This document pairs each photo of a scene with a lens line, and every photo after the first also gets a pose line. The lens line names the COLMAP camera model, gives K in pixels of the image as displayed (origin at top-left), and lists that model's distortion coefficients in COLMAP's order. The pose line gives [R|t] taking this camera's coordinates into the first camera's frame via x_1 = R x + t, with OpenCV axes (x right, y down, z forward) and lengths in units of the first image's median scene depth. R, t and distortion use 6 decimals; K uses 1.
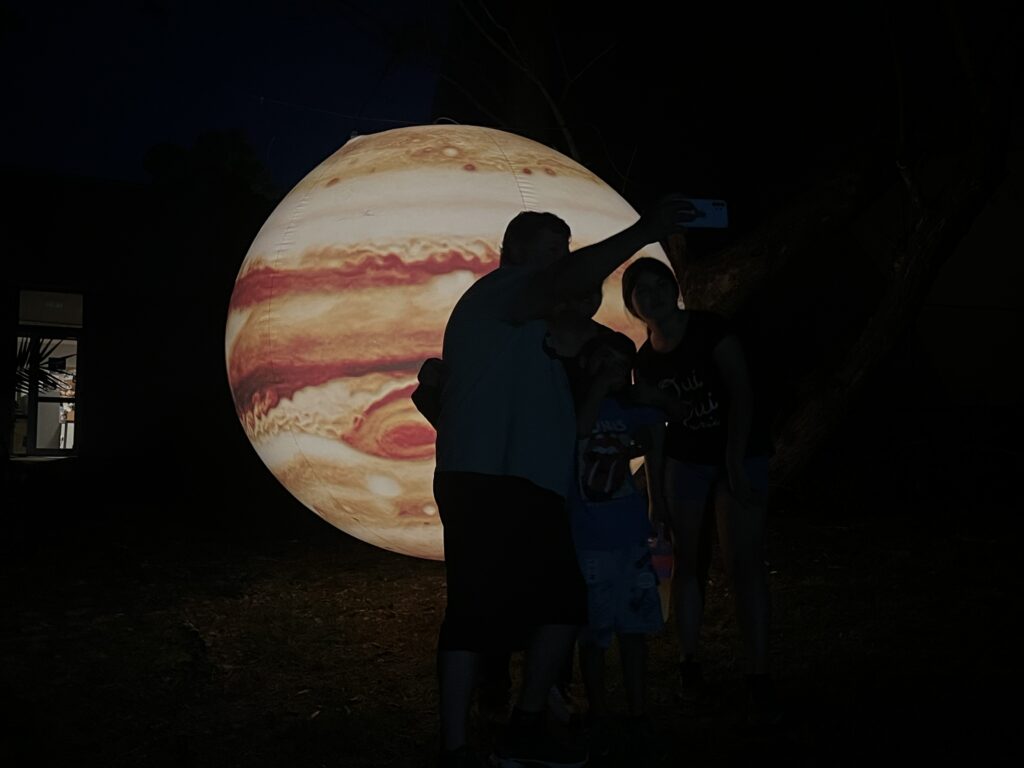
lens RADIAL K [[1206.6, 0, 512.7], [0, 1206.6, 385.1], [0, 0, 1]] dist [0.019093, 0.000000]
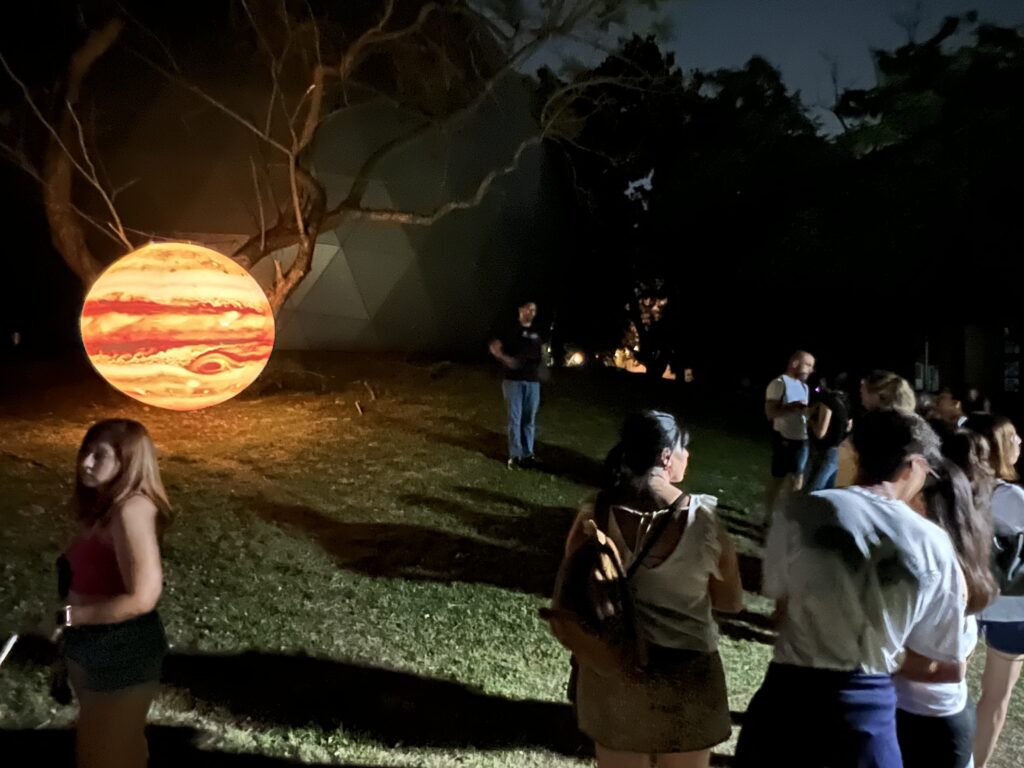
lens RADIAL K [[703.3, 0, 512.1], [0, 703.3, 382.8], [0, 0, 1]] dist [-0.004786, -0.000340]
pose [[0.646051, -0.010720, 0.763219, -0.899030], [-0.071747, 0.994621, 0.074703, -0.094892], [-0.759914, -0.103020, 0.641807, -0.630919]]
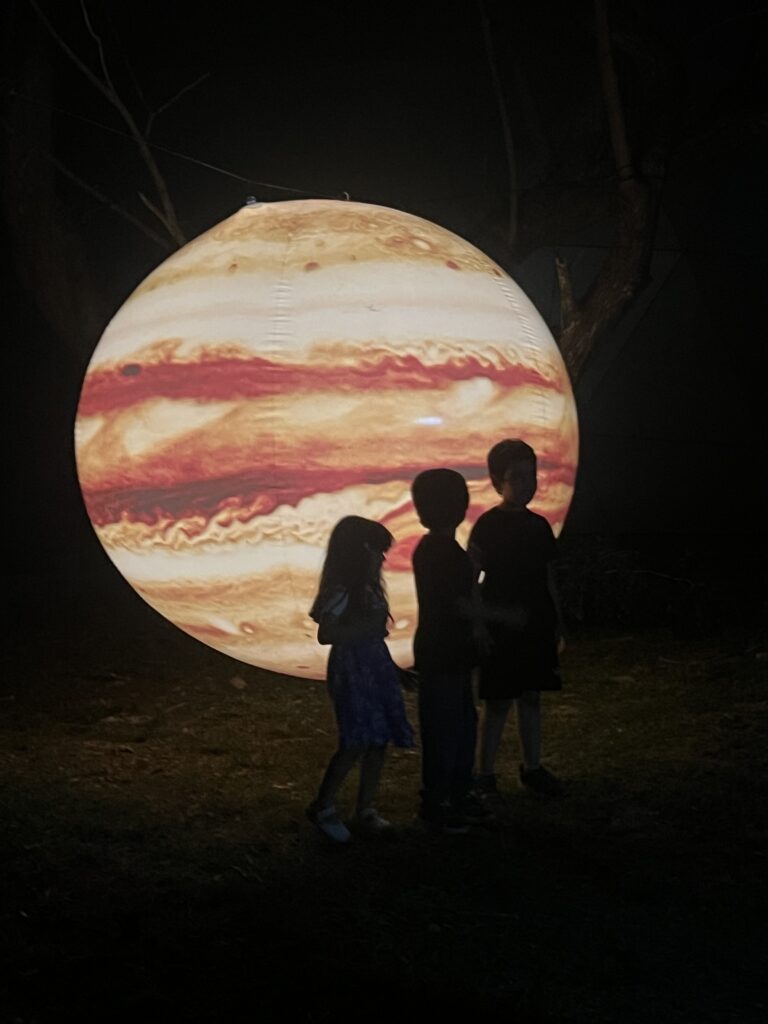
lens RADIAL K [[1622.4, 0, 386.0], [0, 1622.4, 510.4], [0, 0, 1]] dist [0.232056, 0.000000]
pose [[0.878872, 0.011059, 0.476929, -0.718003], [-0.027172, 0.999269, 0.026899, -0.020427], [-0.476283, -0.036600, 0.878530, -0.118312]]
